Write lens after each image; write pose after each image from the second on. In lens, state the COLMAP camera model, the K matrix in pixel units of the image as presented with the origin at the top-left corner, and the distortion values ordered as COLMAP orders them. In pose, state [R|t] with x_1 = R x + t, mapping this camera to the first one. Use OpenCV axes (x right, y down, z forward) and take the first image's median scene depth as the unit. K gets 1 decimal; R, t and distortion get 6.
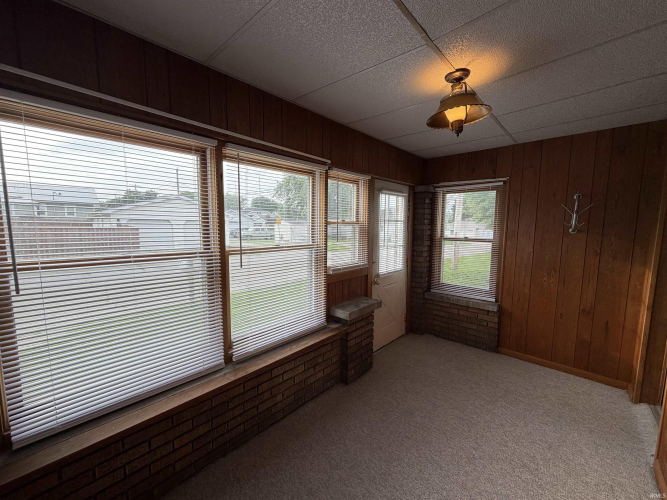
lens RADIAL K [[265.7, 0, 331.5], [0, 265.7, 251.1], [0, 0, 1]] dist [0.000266, 0.000070]
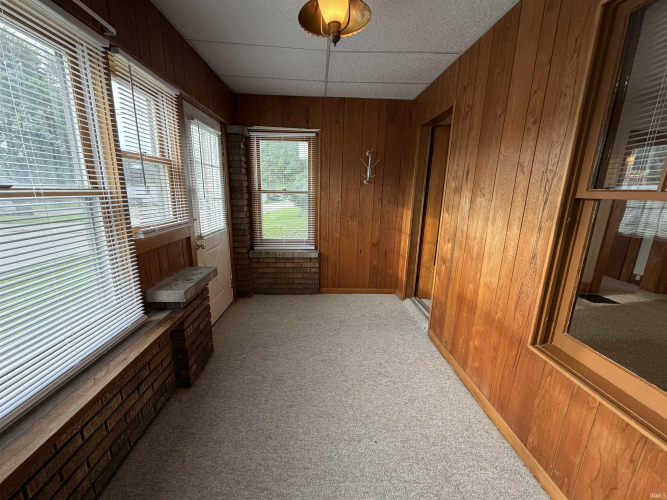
lens RADIAL K [[265.7, 0, 332.3], [0, 265.7, 250.4], [0, 0, 1]] dist [0.000266, 0.000070]
pose [[0.700190, -0.149576, 0.698113, -0.109884], [0.056866, 0.986385, 0.154306, 0.036709], [-0.711689, -0.068344, 0.699163, 0.212723]]
